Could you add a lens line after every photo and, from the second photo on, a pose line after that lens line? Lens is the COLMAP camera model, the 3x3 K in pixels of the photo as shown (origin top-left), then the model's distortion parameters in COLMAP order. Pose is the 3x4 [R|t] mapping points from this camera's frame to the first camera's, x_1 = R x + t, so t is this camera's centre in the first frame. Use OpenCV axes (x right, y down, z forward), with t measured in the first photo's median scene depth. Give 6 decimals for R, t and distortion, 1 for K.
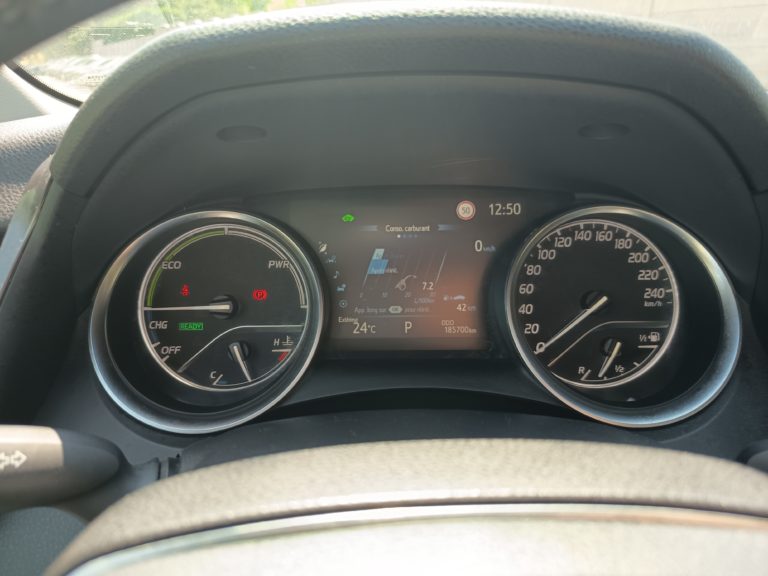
lens RADIAL K [[542.3, 0, 384.5], [0, 542.3, 289.1], [0, 0, 1]] dist [0.003991, -0.009978]
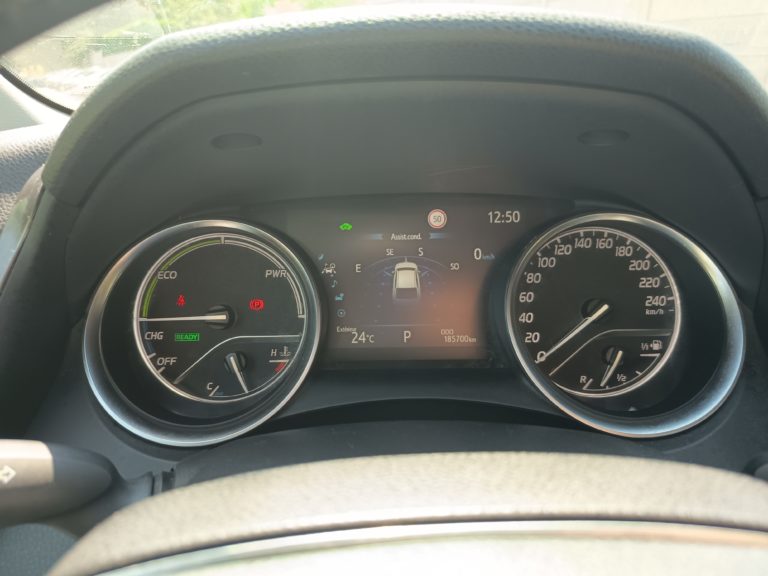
lens RADIAL K [[542.7, 0, 385.0], [0, 542.7, 291.4], [0, 0, 1]] dist [0.001342, -0.005331]
pose [[0.999983, -0.005495, 0.002191, 0.001523], [0.005524, 0.999898, -0.013153, 0.000591], [-0.002118, 0.013164, 0.999911, 0.011471]]
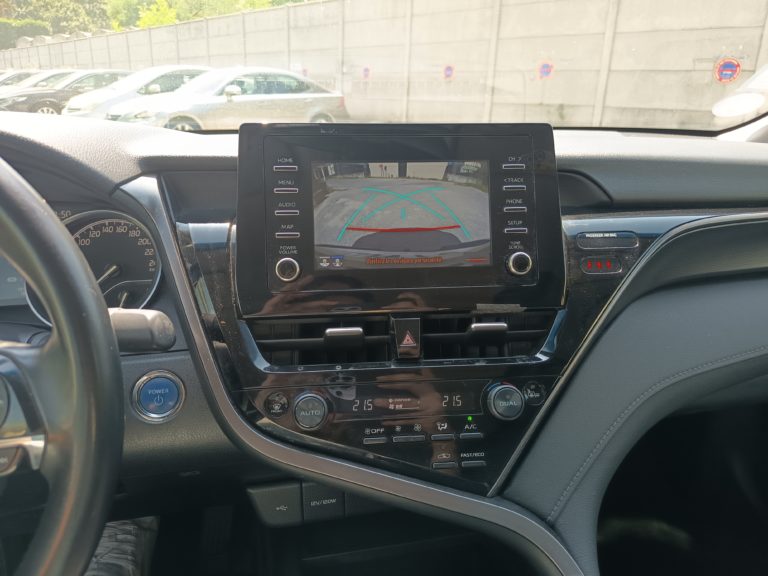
lens RADIAL K [[536.8, 0, 383.3], [0, 536.8, 285.2], [0, 0, 1]] dist [0.069014, -0.093120]
pose [[0.982693, -0.054509, 0.177043, 0.901231], [0.060496, 0.997759, -0.028591, 0.167414], [-0.175088, 0.038807, 0.983788, -0.745798]]
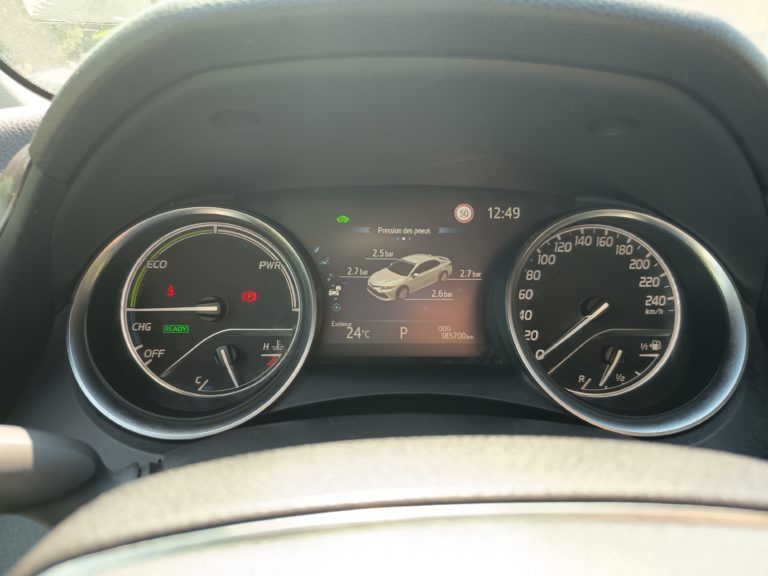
lens RADIAL K [[542.7, 0, 385.0], [0, 542.7, 291.4], [0, 0, 1]] dist [0.001342, -0.005331]
pose [[0.999552, 0.014042, 0.026438, -0.016404], [-0.013332, 0.999550, -0.026861, 0.024298], [-0.026804, 0.026496, 0.999290, 0.036413]]
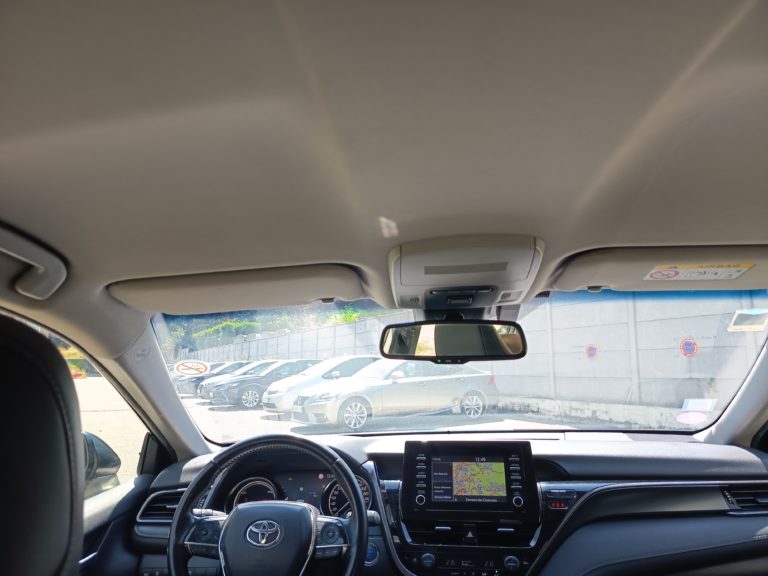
lens RADIAL K [[529.1, 0, 383.2], [0, 529.1, 291.3], [0, 0, 1]] dist [0.053289, -0.062075]
pose [[0.995120, -0.040460, -0.089999, 1.026734], [-0.009569, 0.868201, -0.496121, 0.605408], [0.098210, 0.494561, 0.863576, -2.980393]]
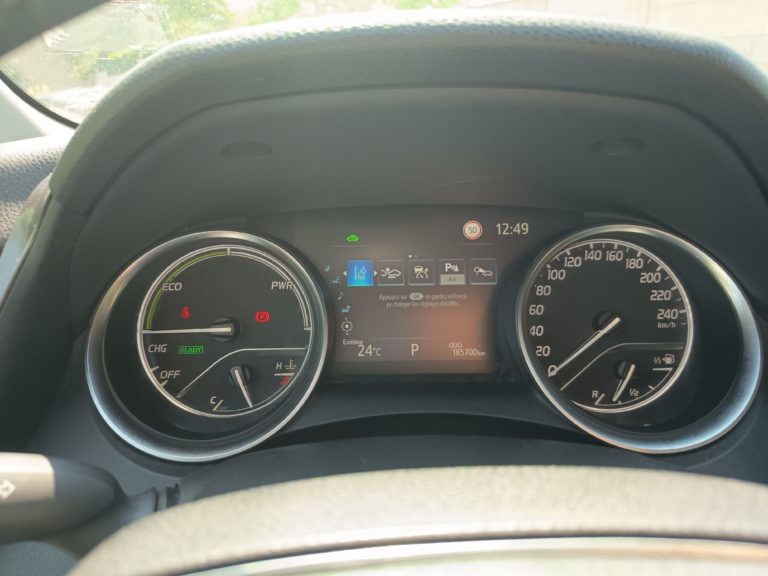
lens RADIAL K [[543.2, 0, 383.6], [0, 543.2, 287.6], [0, 0, 1]] dist [-0.004038, 0.000286]
pose [[0.999994, -0.003289, 0.000462, -0.012955], [0.003309, 0.998711, -0.050646, 0.008247], [-0.000294, 0.050648, 0.998717, 0.025911]]
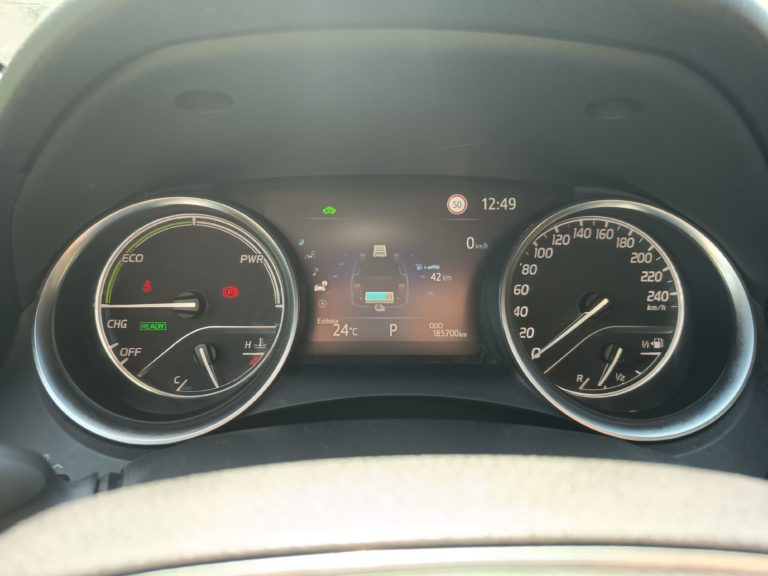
lens RADIAL K [[543.6, 0, 384.5], [0, 543.6, 295.3], [0, 0, 1]] dist [-0.002724, -0.004684]
pose [[0.999577, 0.012946, 0.026026, 0.004960], [-0.012725, 0.999881, -0.008668, 0.020640], [-0.026135, 0.008333, 0.999624, 0.083696]]
